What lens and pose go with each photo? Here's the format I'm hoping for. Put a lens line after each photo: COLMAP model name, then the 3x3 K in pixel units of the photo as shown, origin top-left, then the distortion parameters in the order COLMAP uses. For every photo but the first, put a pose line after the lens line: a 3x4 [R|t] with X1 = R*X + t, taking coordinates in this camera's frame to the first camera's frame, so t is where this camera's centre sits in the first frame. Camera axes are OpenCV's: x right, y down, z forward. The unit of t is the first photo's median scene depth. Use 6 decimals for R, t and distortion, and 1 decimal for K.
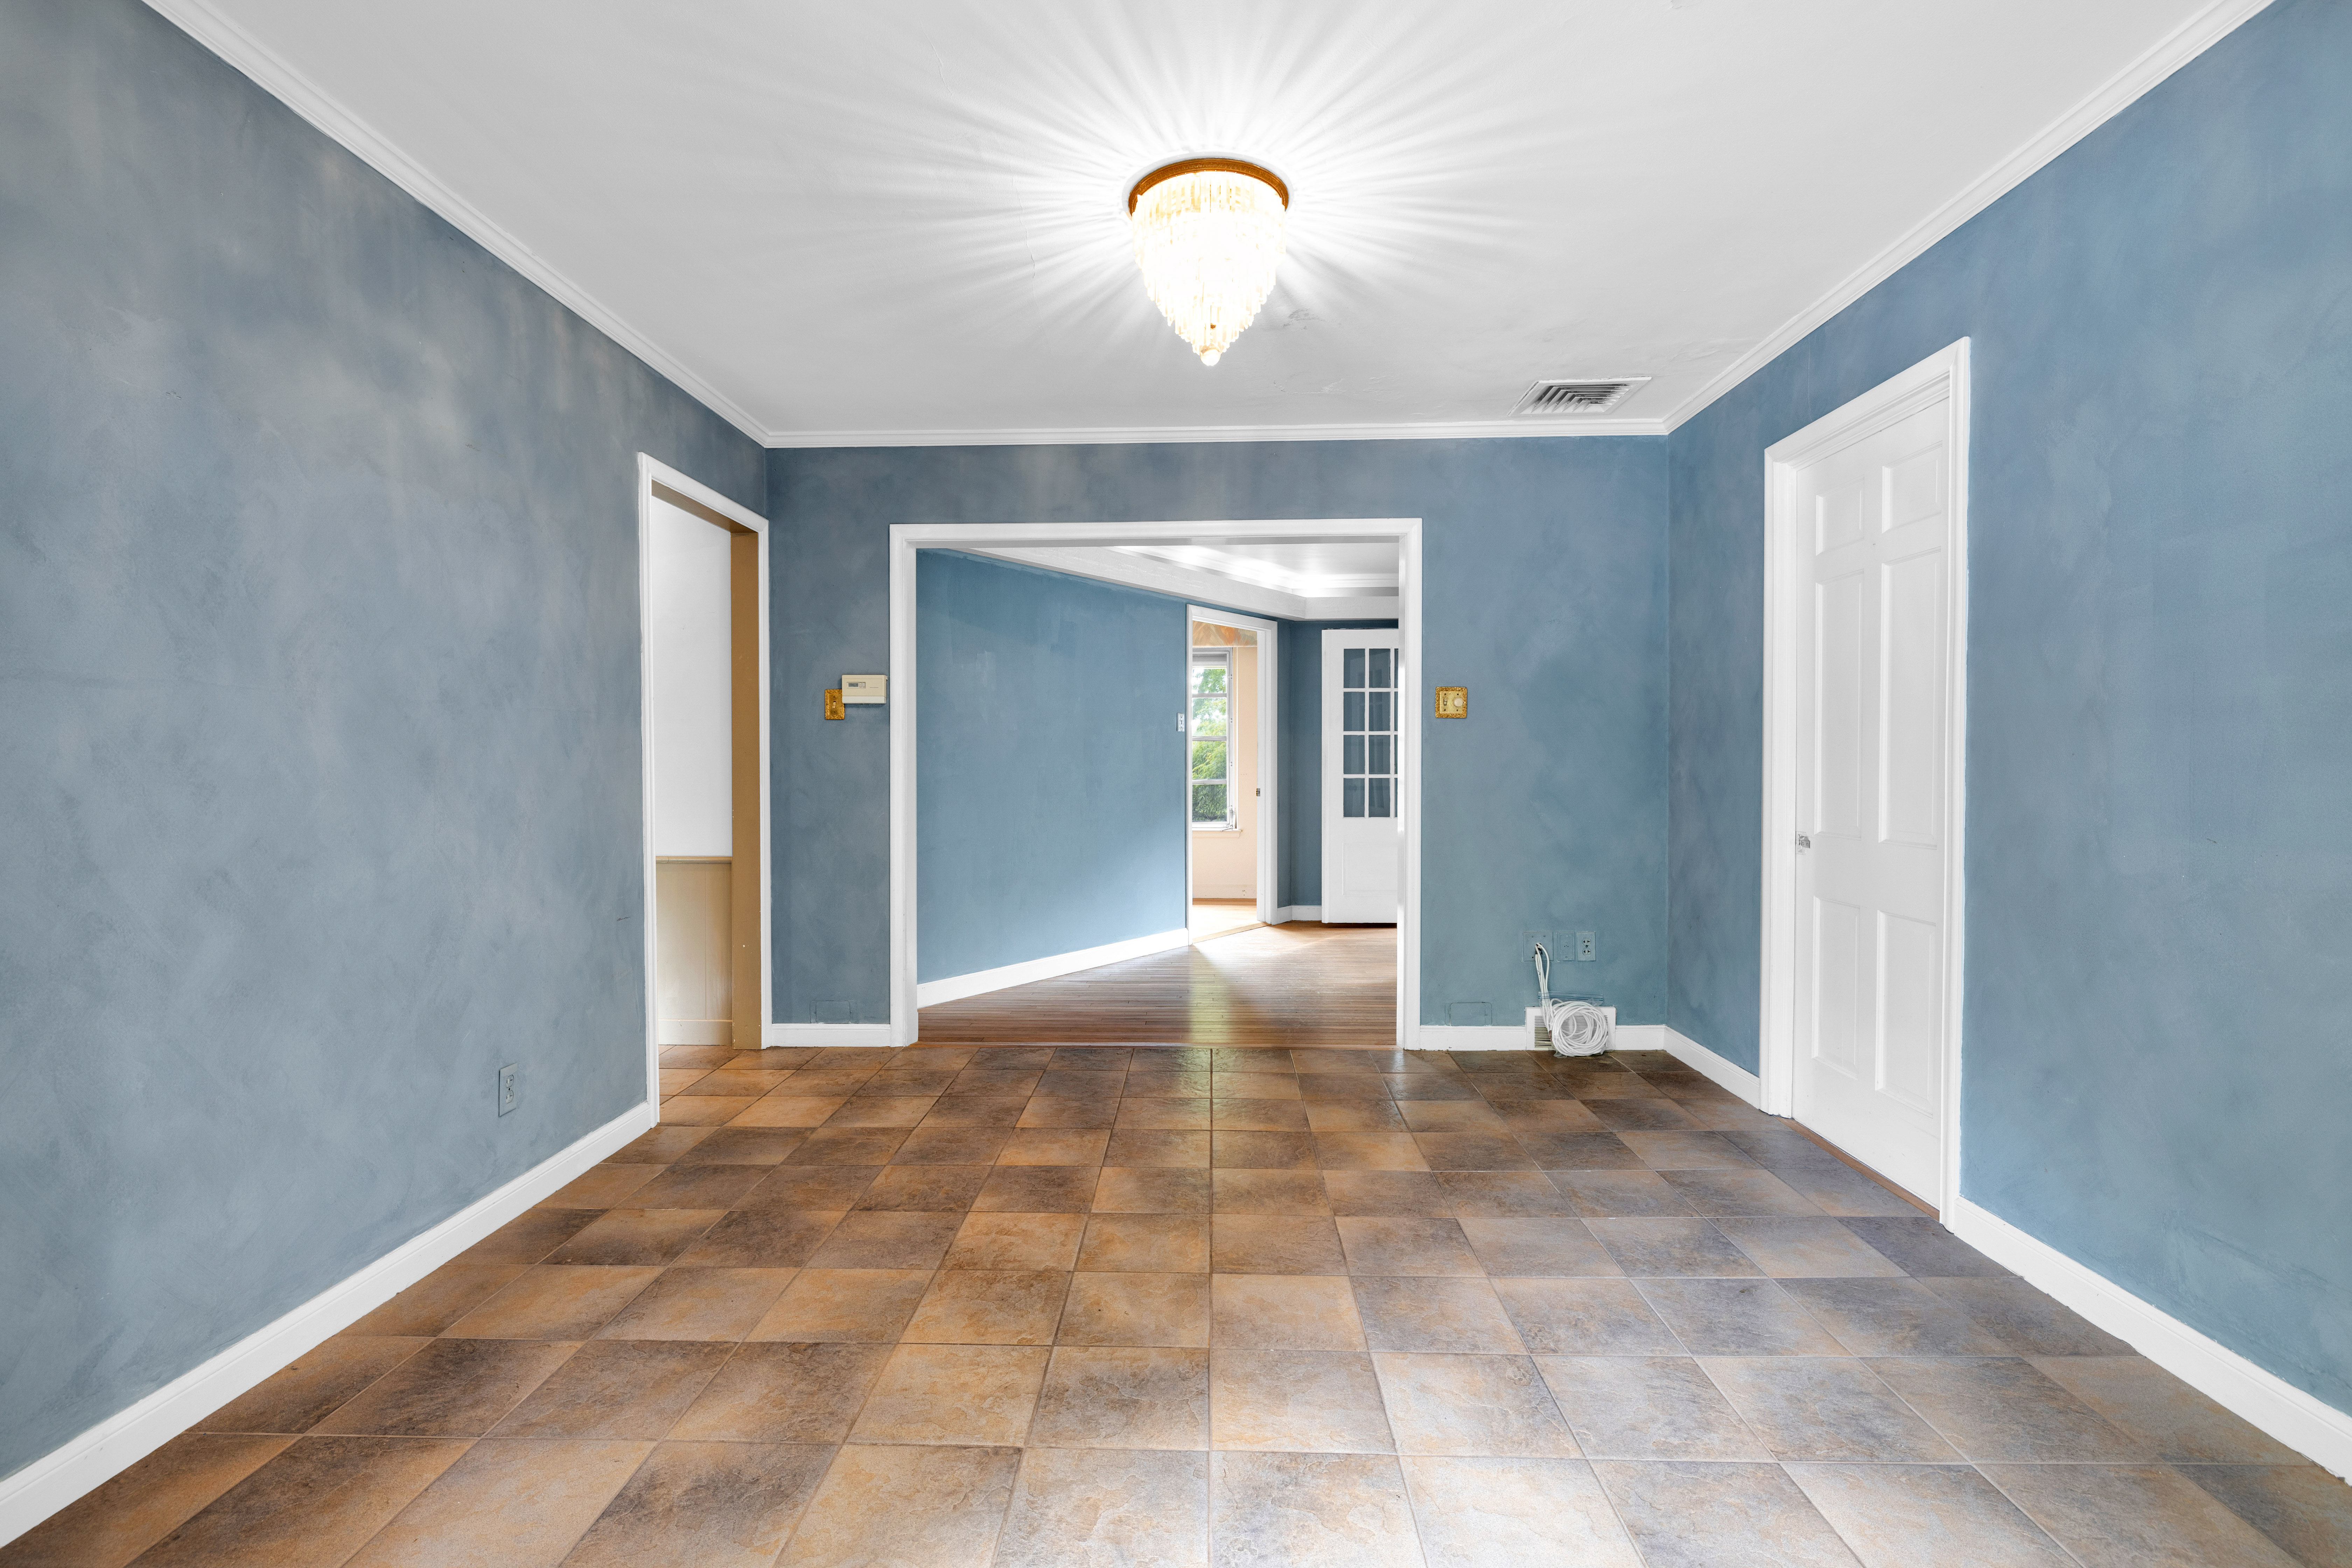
lens RADIAL K [[981.8, 0, 1177.3], [0, 981.8, 778.6], [0, 0, 1]] dist [0.000969, -0.000596]
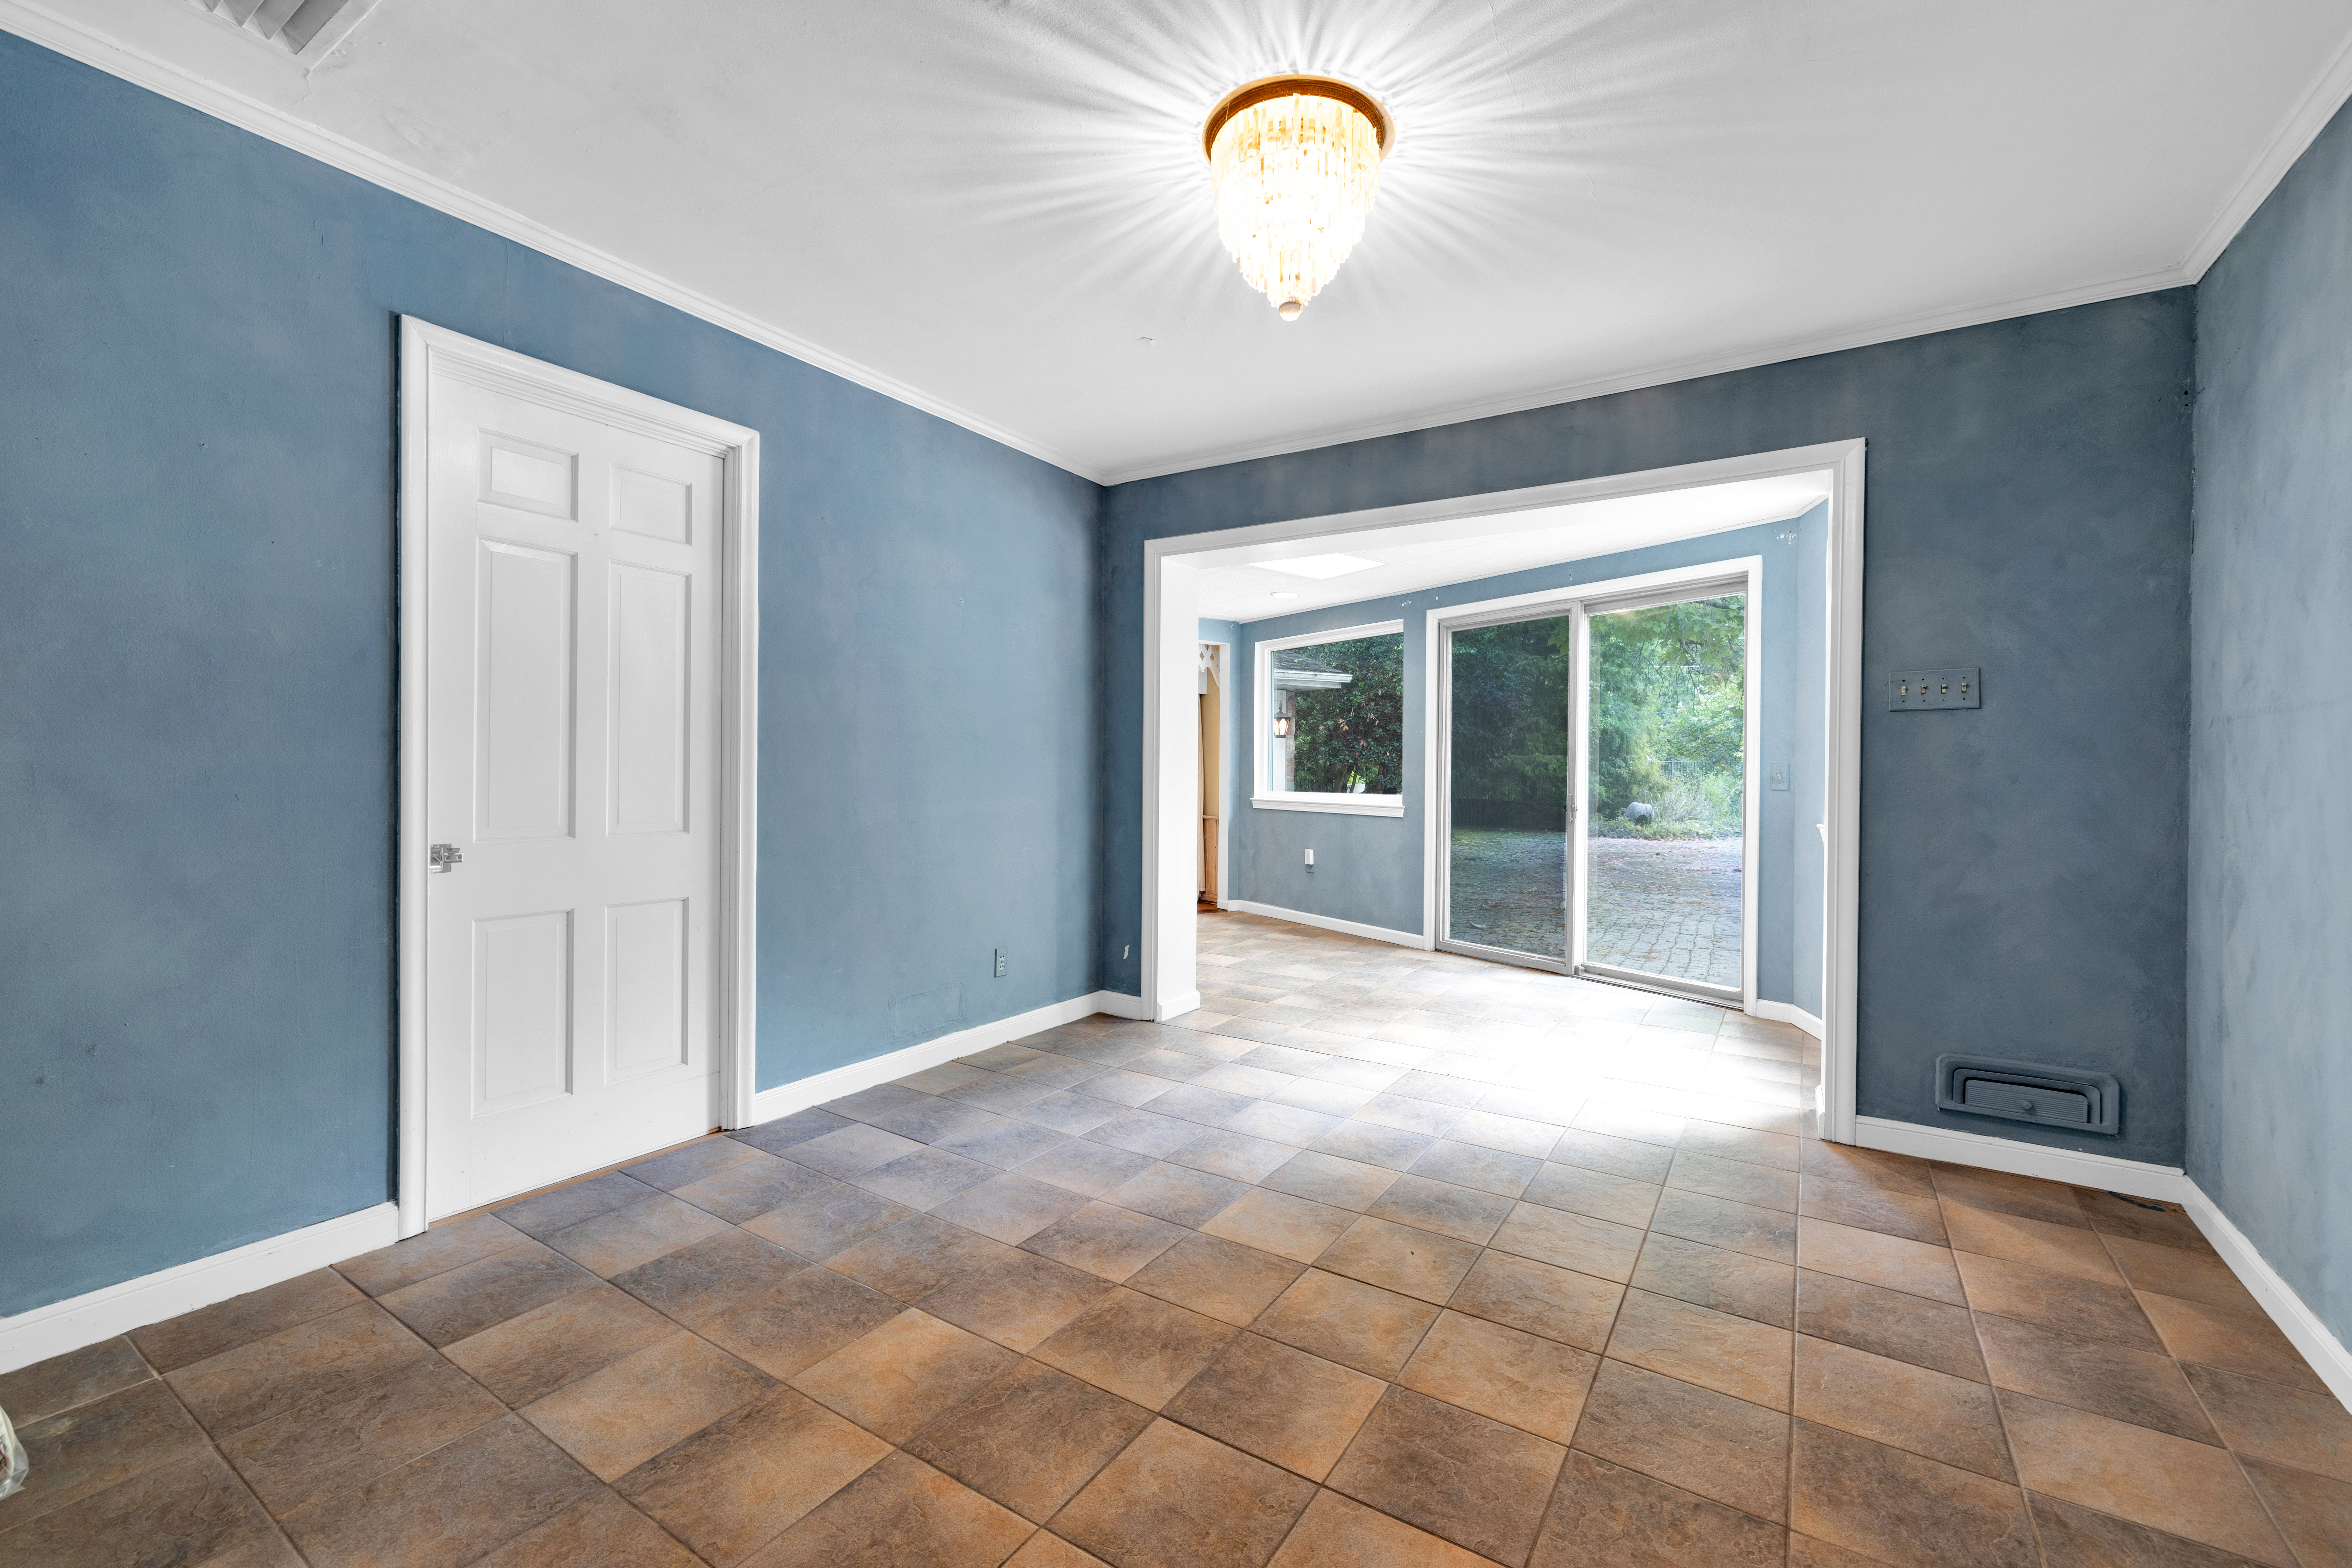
lens RADIAL K [[981.8, 0, 1181.3], [0, 981.8, 775.7], [0, 0, 1]] dist [0.000969, -0.000596]
pose [[-0.851431, -0.010521, 0.524362, -0.369256], [-0.001897, 0.999854, 0.016982, -0.016148], [-0.524464, 0.013464, -0.851326, 1.884067]]
